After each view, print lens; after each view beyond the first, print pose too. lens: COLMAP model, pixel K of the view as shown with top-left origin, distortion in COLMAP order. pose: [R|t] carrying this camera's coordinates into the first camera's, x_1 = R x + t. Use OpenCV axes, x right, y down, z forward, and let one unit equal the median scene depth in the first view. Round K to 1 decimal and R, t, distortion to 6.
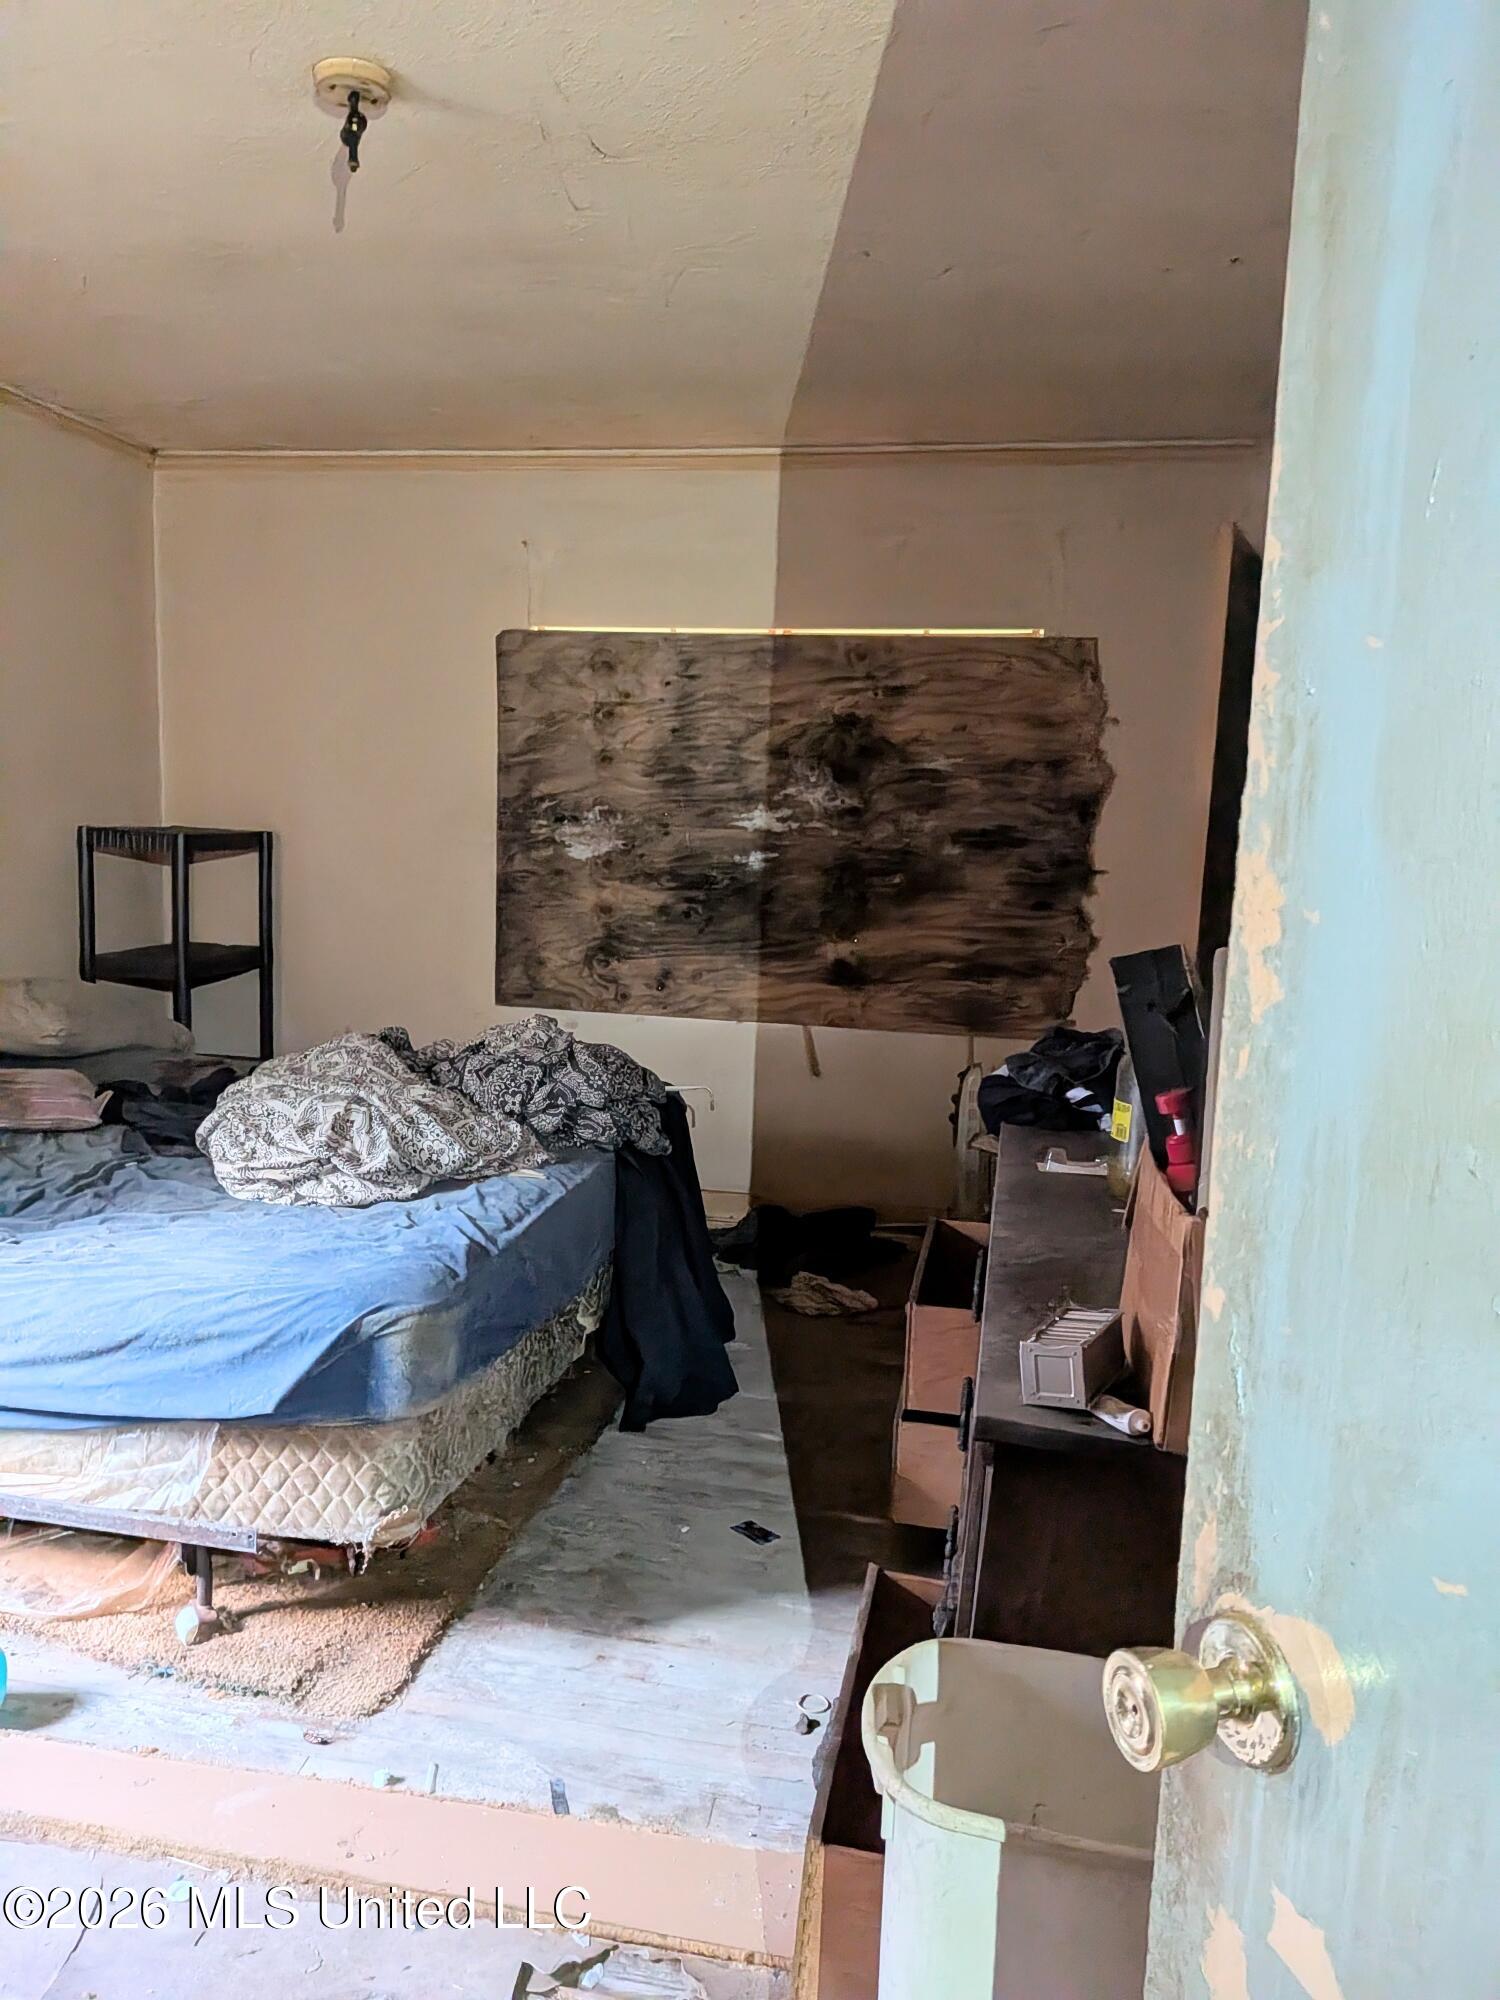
lens RADIAL K [[1446.2, 0, 747.6], [0, 1446.2, 1040.0], [0, 0, 1]] dist [0.040052, -0.117959]
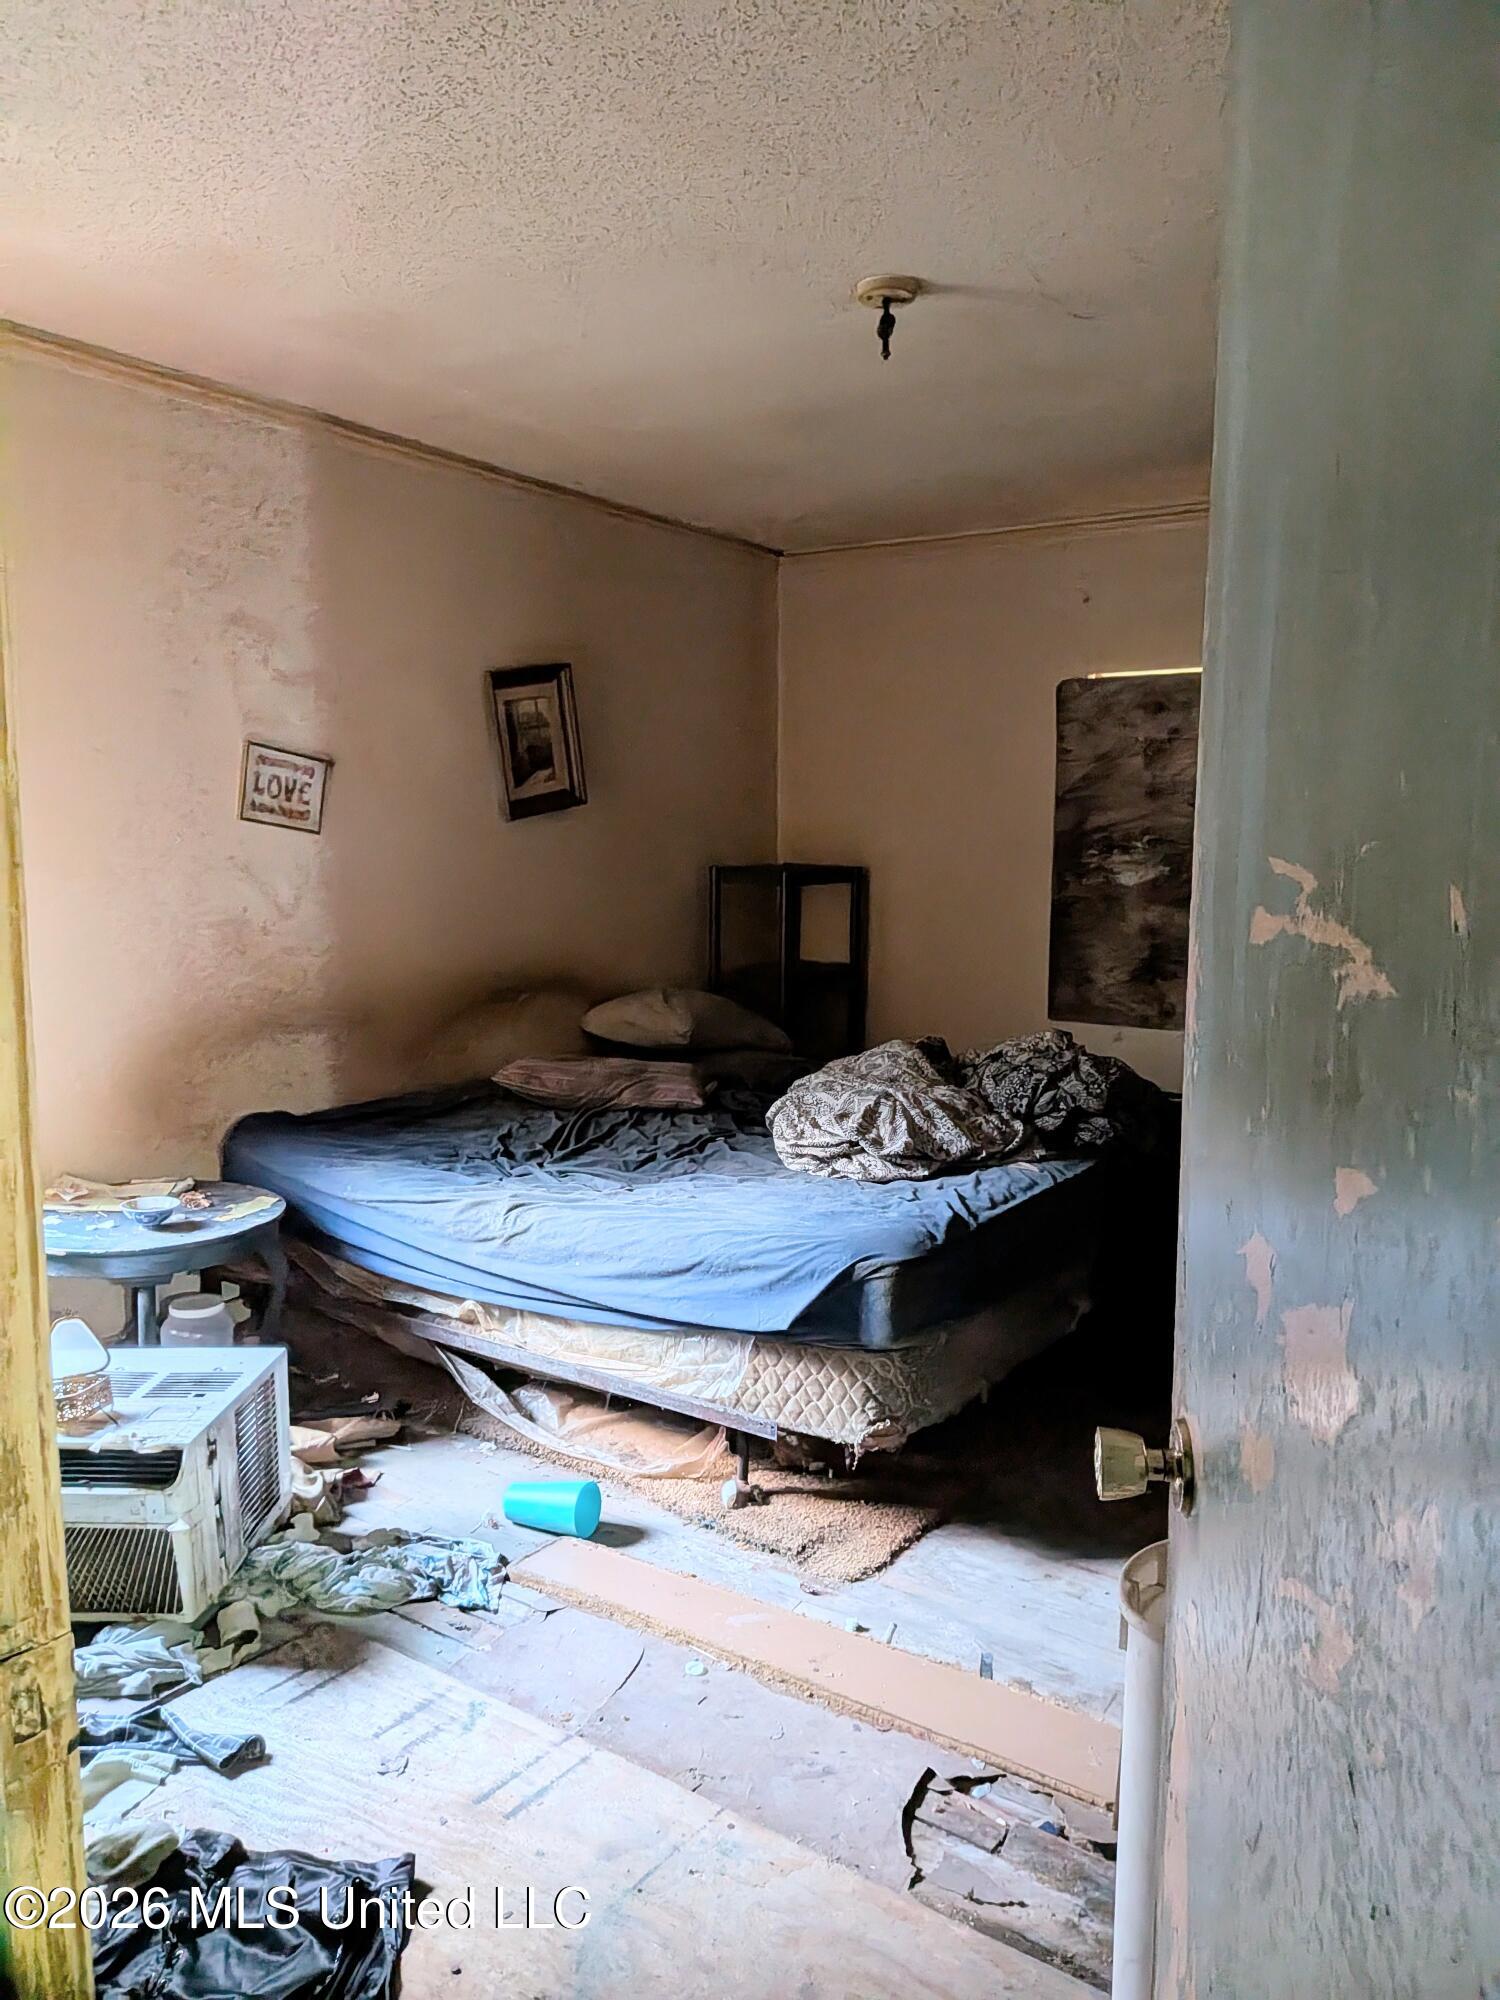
lens RADIAL K [[1402.2, 0, 750.0], [0, 1402.2, 1000.0], [0, 0, 1]] dist [0.032546, -0.166327]
pose [[0.913164, 0.018808, -0.407157, 0.126303], [-0.033347, 0.999033, -0.028642, -0.001231], [0.406225, 0.039733, 0.912909, -0.148766]]
